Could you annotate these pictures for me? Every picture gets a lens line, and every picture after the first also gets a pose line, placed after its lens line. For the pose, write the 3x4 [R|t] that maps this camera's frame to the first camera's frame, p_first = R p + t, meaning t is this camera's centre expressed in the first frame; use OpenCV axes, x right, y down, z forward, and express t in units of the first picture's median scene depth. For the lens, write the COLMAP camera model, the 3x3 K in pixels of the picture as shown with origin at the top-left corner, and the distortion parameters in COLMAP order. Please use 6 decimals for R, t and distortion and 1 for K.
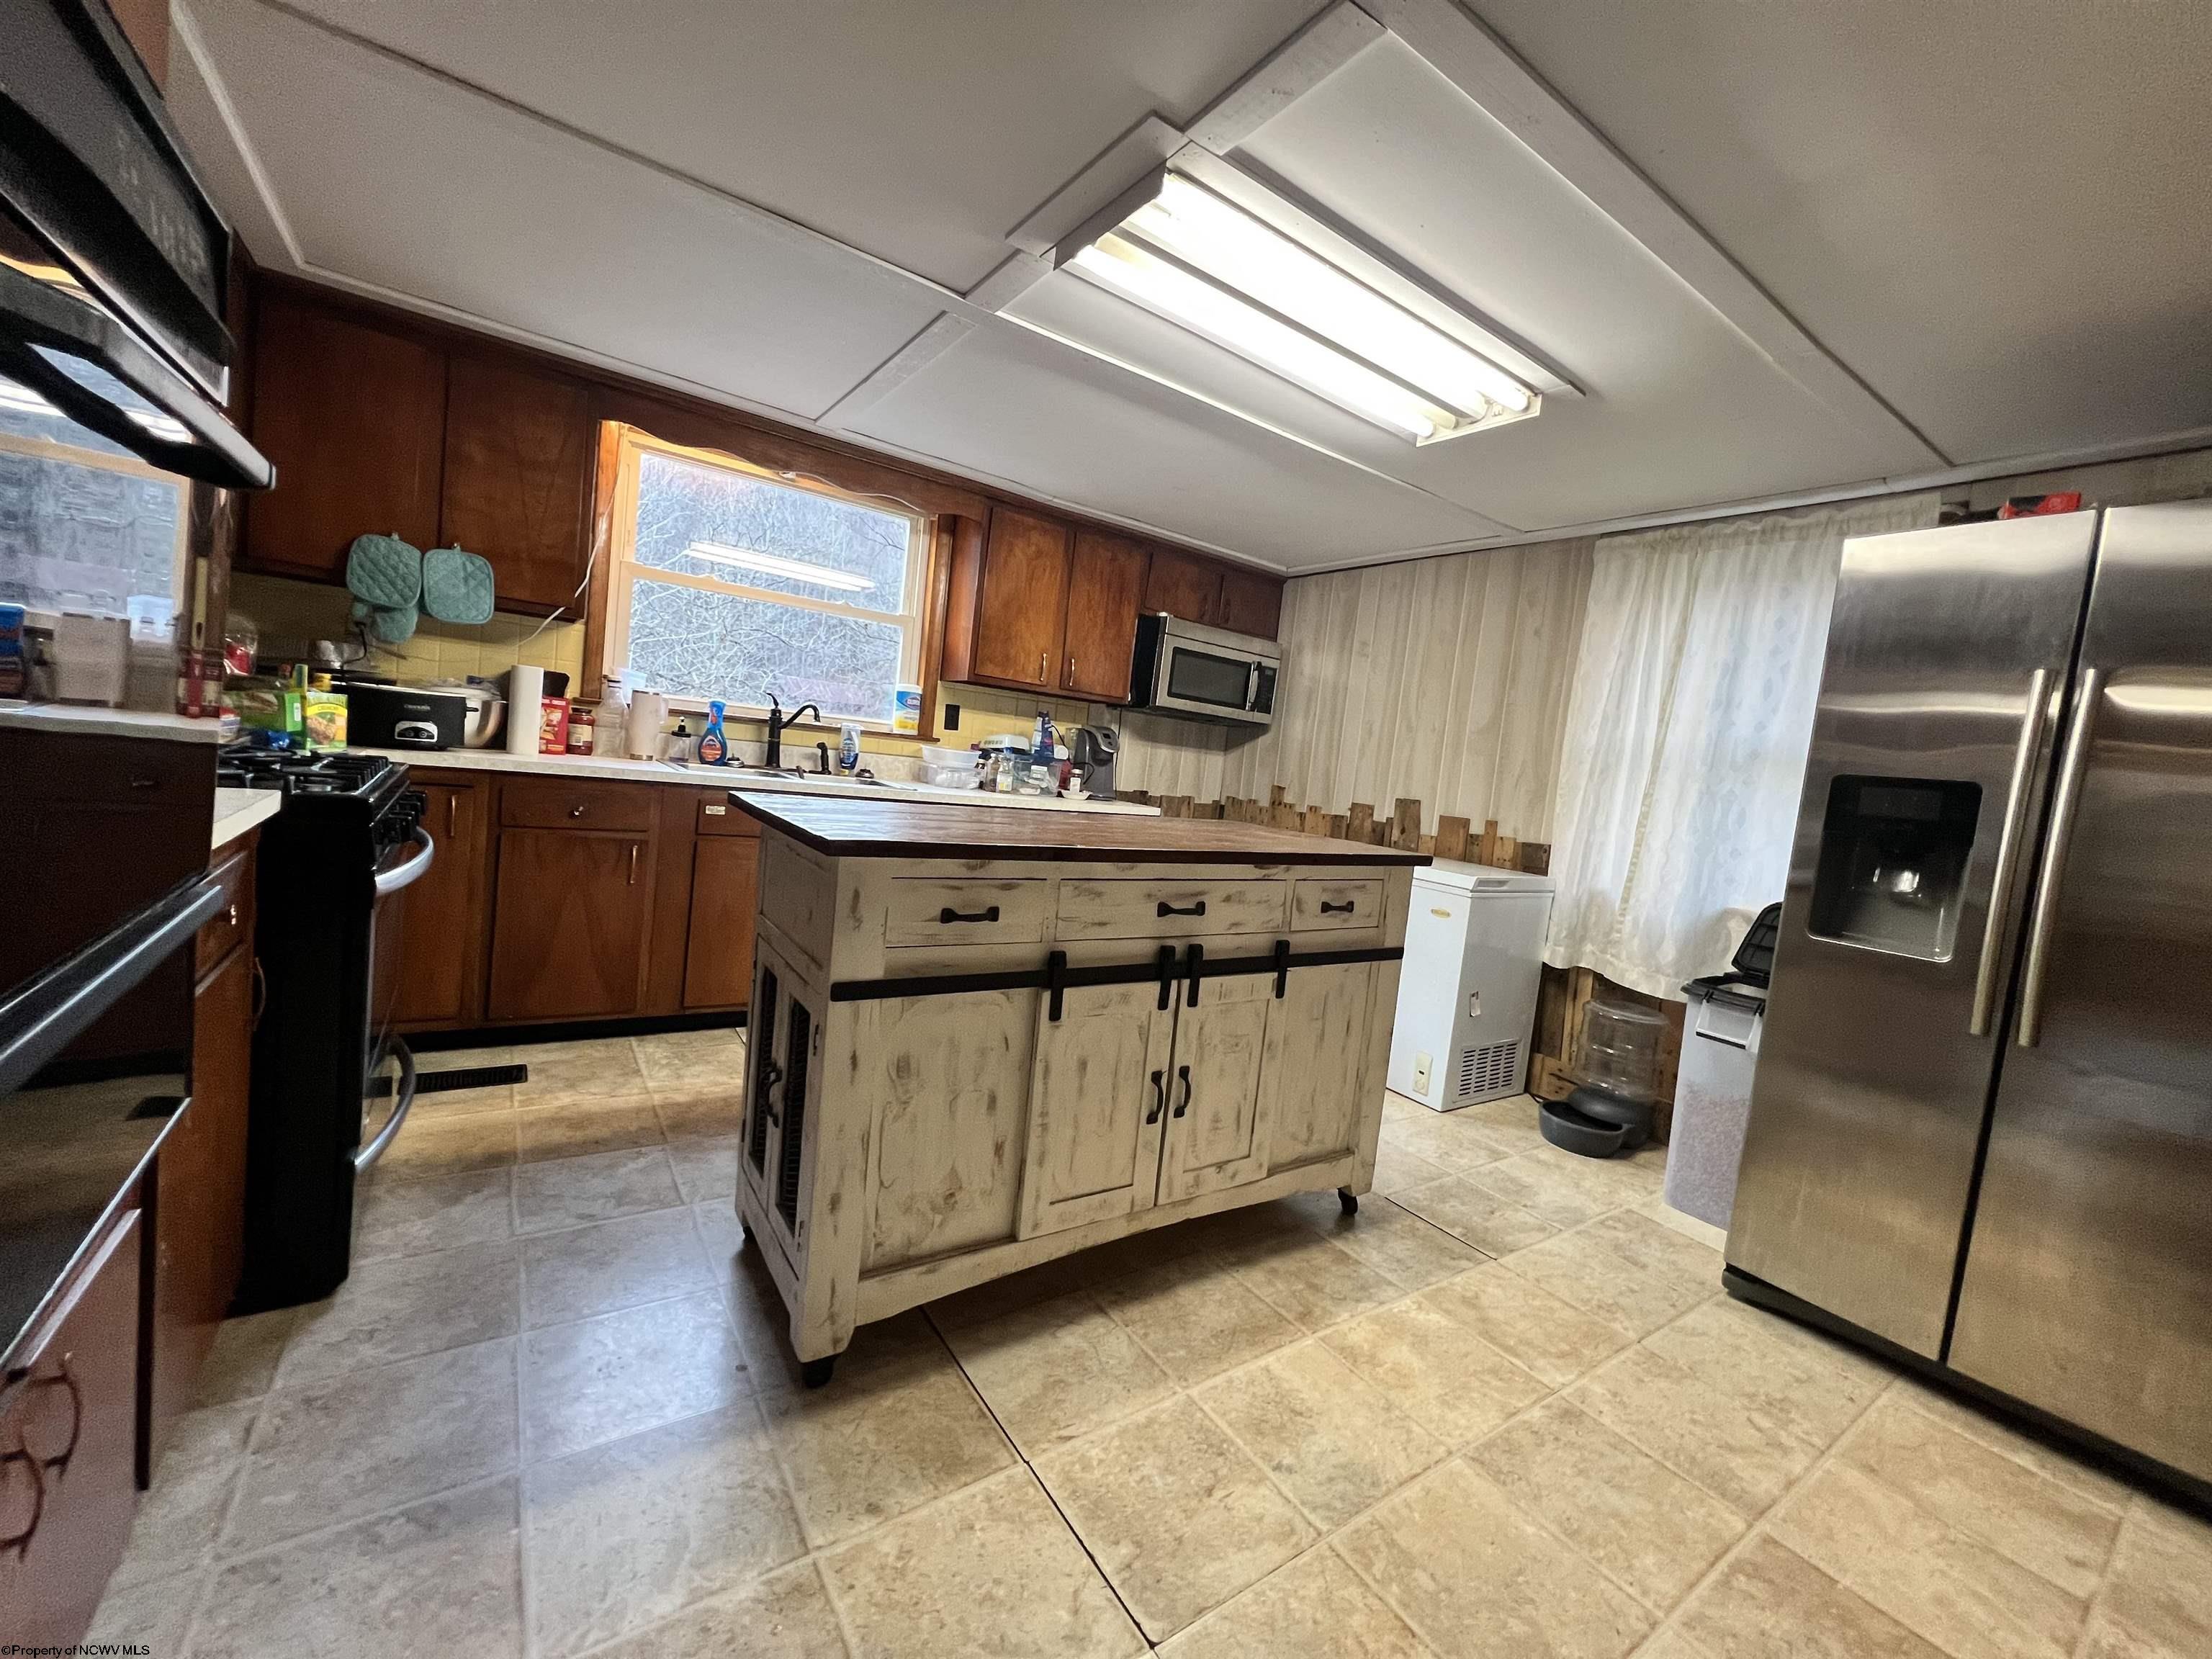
lens RADIAL K [[881.9, 0, 1105.1], [0, 881.9, 830.8], [0, 0, 1]] dist [-0.003925, 0.000802]
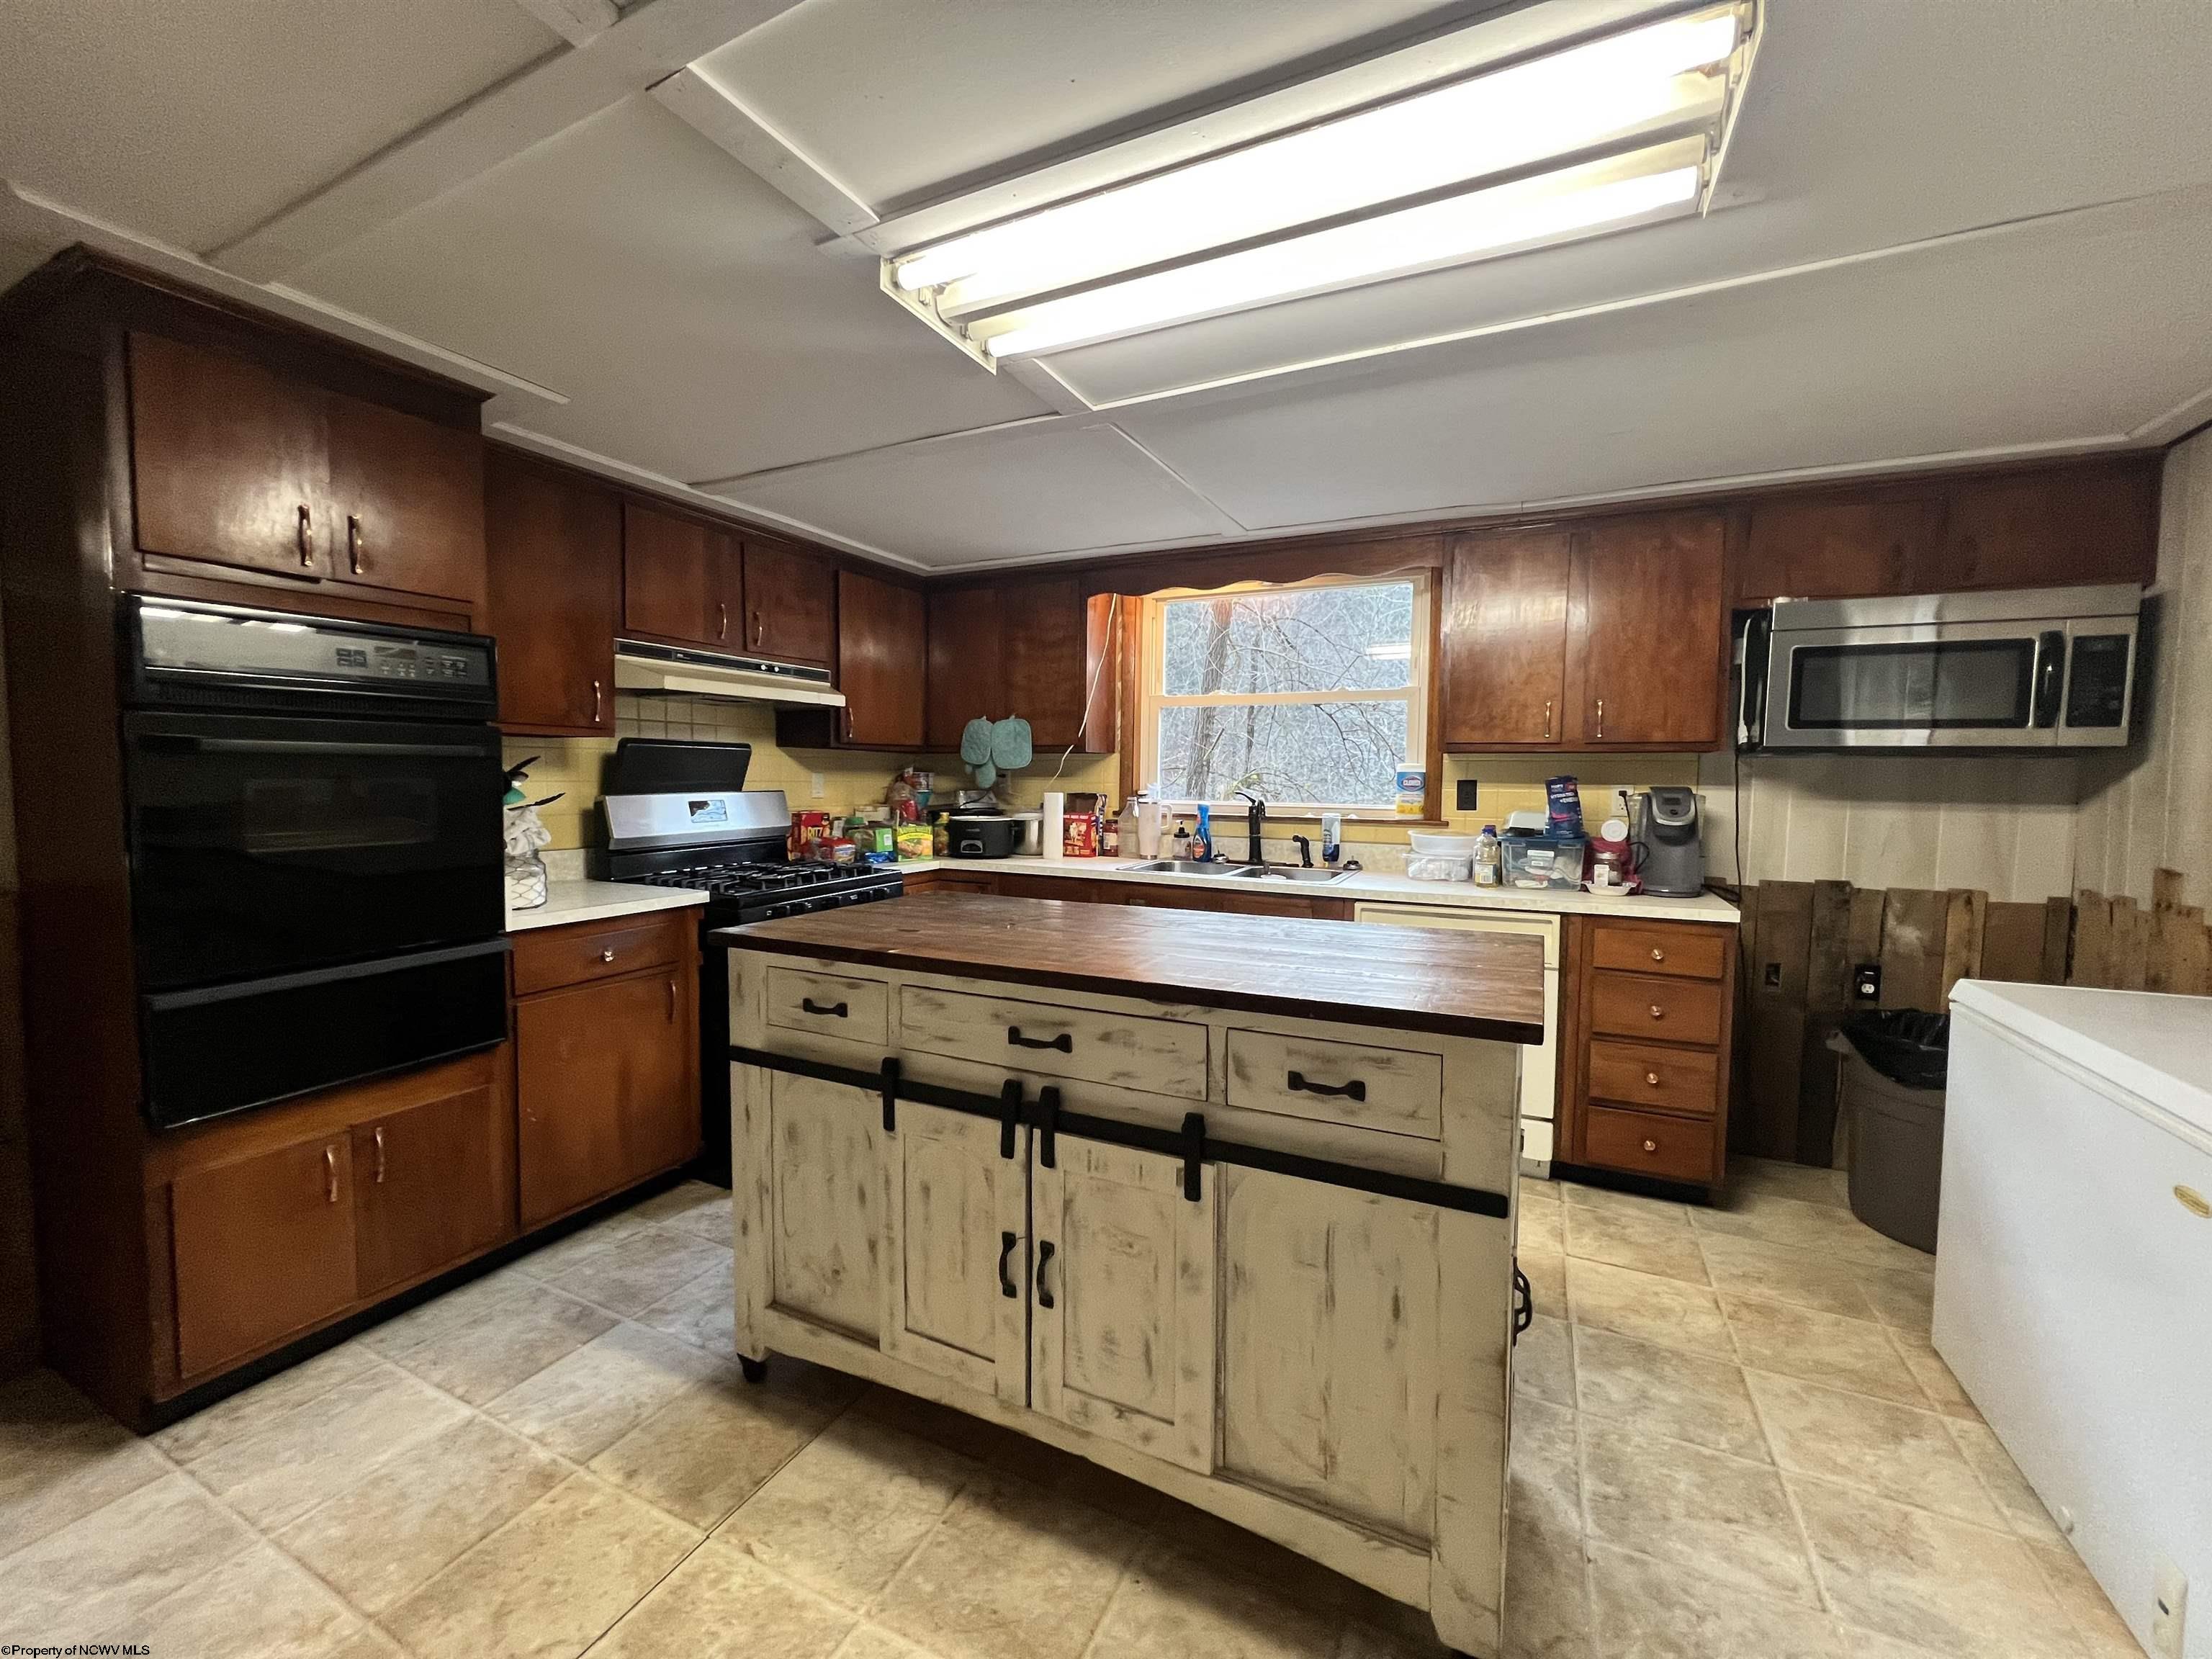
lens RADIAL K [[881.9, 0, 1102.8], [0, 881.9, 829.6], [0, 0, 1]] dist [-0.003925, 0.000802]
pose [[0.488322, -0.053747, -0.871007, 0.738139], [-0.031105, 0.996395, -0.078923, -0.037187], [0.872109, 0.065632, 0.484890, 0.568163]]
